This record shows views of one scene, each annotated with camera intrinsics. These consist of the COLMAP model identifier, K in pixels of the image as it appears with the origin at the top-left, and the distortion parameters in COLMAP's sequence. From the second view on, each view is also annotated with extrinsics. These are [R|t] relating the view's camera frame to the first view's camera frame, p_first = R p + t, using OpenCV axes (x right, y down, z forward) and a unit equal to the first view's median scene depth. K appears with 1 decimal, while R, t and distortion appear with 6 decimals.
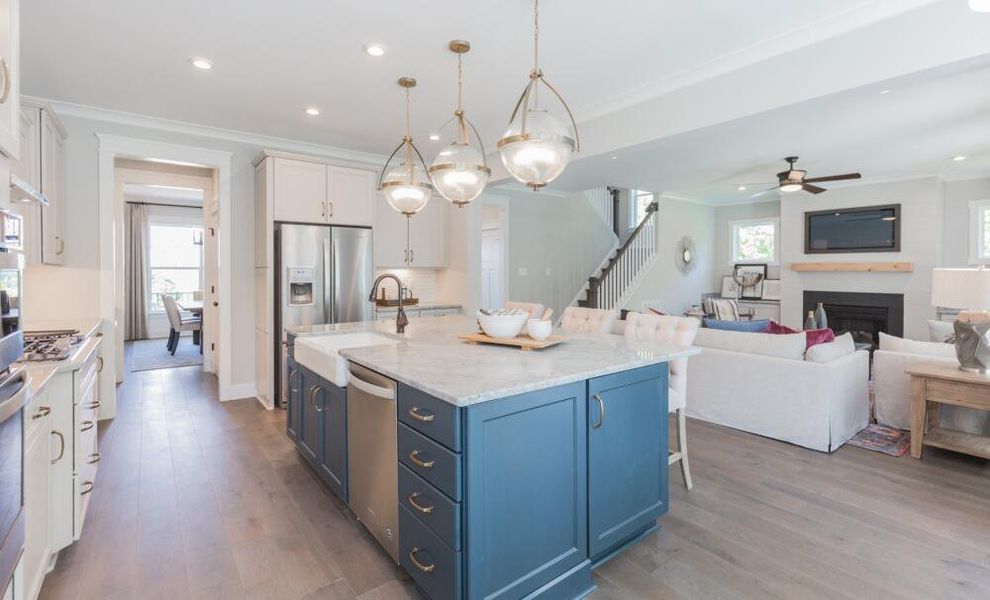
lens RADIAL K [[448.4, 0, 498.6], [0, 448.4, 269.2], [0, 0, 1]] dist [-0.002366, 0.010097]
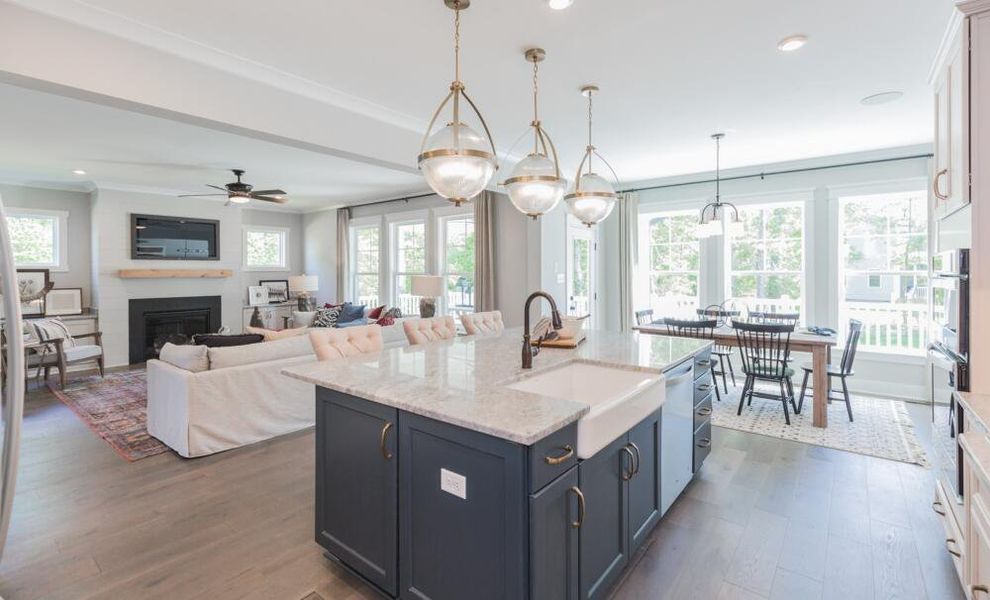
lens RADIAL K [[448.4, 0, 498.6], [0, 448.4, 269.2], [0, 0, 1]] dist [-0.002366, 0.010097]
pose [[-0.216676, 0.000719, 0.976243, -0.434582], [0.000636, 1.000000, -0.000595, -0.014690], [-0.976243, 0.000492, -0.216676, 0.539417]]
